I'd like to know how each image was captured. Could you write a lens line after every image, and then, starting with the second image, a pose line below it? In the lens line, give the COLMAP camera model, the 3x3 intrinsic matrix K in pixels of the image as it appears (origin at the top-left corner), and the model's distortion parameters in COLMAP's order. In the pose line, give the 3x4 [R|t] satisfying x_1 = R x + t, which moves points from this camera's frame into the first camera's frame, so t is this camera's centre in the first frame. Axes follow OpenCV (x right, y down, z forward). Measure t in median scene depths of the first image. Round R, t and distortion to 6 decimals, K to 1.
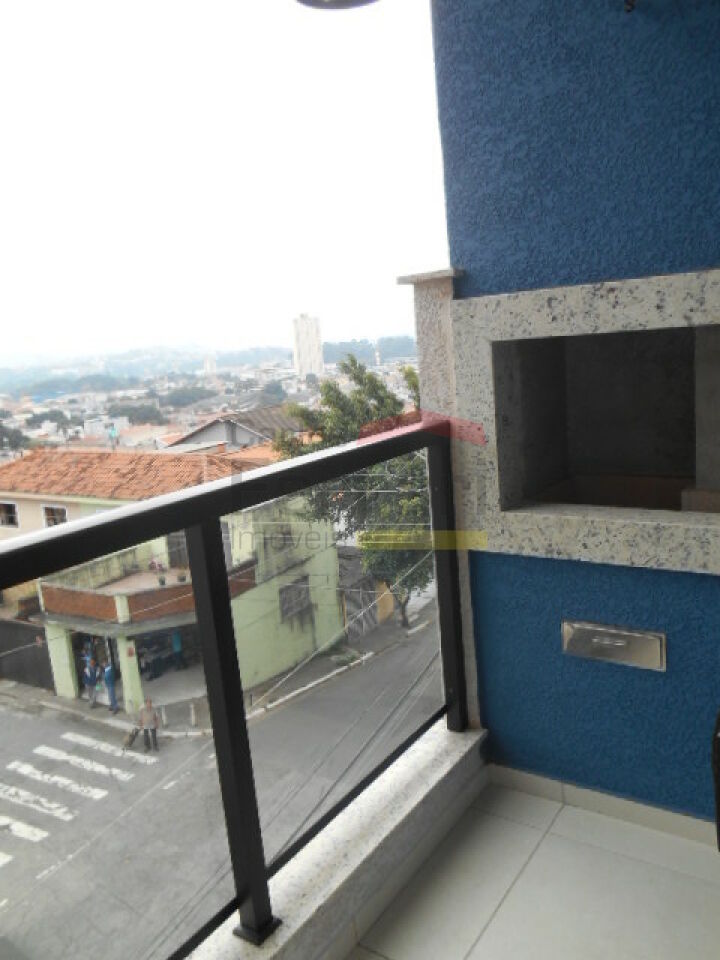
lens RADIAL K [[768.8, 0, 360.0], [0, 768.8, 480.0], [0, 0, 1]] dist [0.009185, 0.006304]
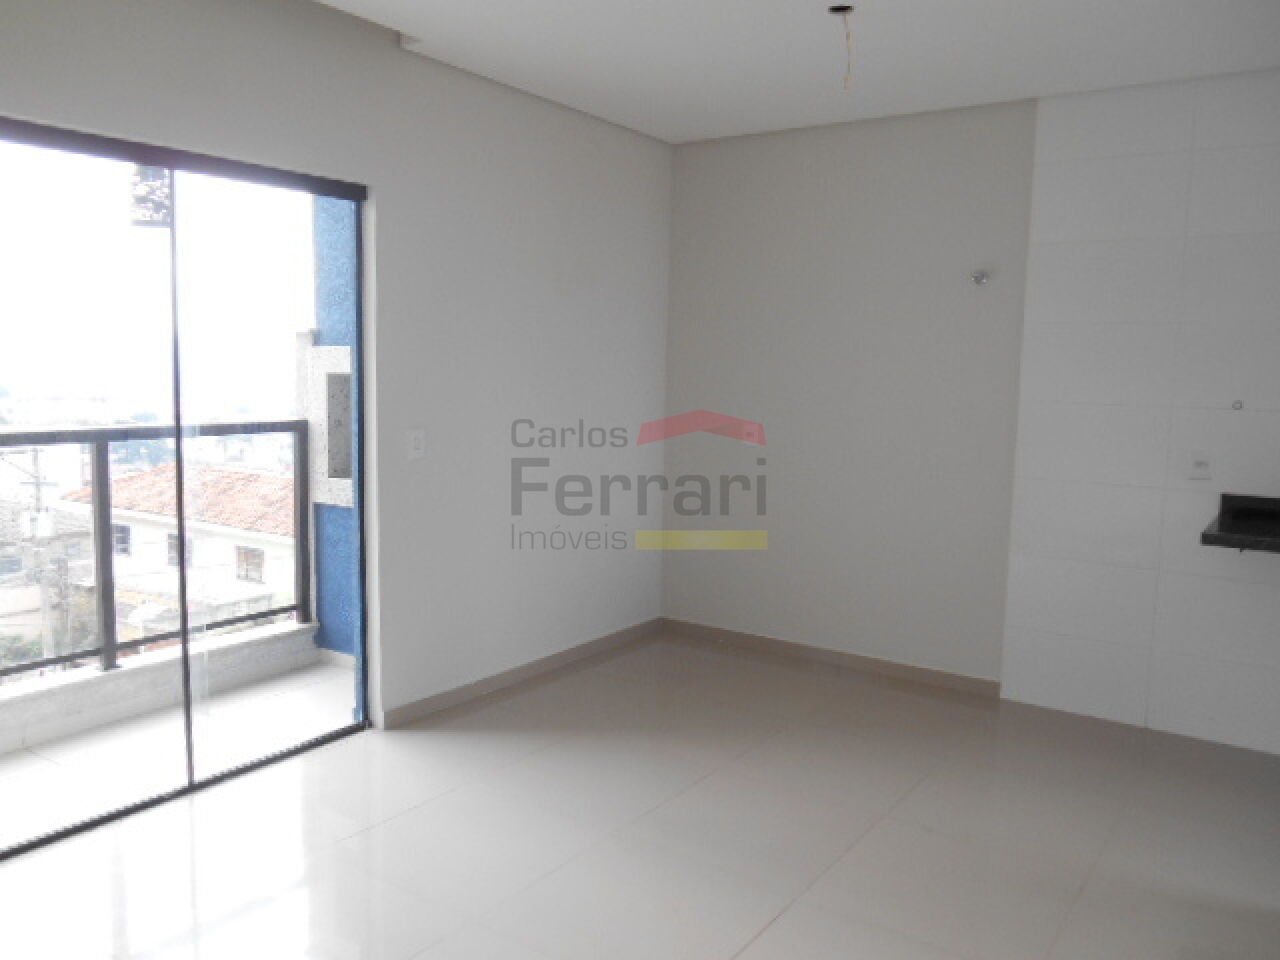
lens RADIAL K [[1025.0, 0, 640.0], [0, 1025.0, 480.0], [0, 0, 1]] dist [0.009185, 0.006304]
pose [[0.994537, 0.103070, 0.016519, 0.764228], [-0.101574, 0.992039, -0.074445, 0.133476], [-0.024060, 0.072361, 0.997088, -1.116269]]
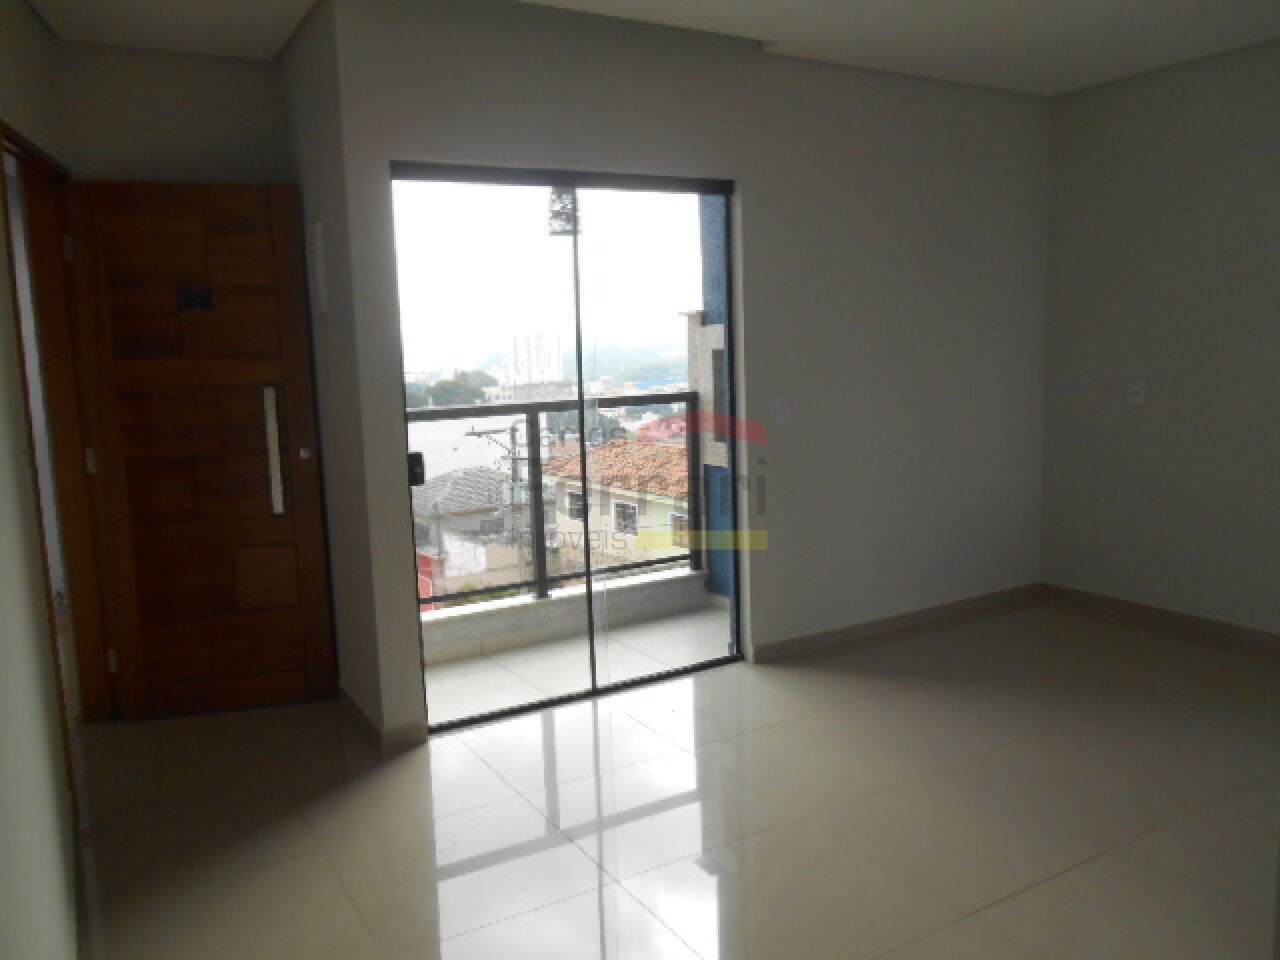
lens RADIAL K [[1025.0, 0, 640.0], [0, 1025.0, 480.0], [0, 0, 1]] dist [0.009185, 0.006304]
pose [[0.918414, 0.106264, -0.381082, 0.915081], [-0.116764, 0.993150, -0.004465, 0.154412], [0.377997, 0.048597, 0.924531, -1.255635]]
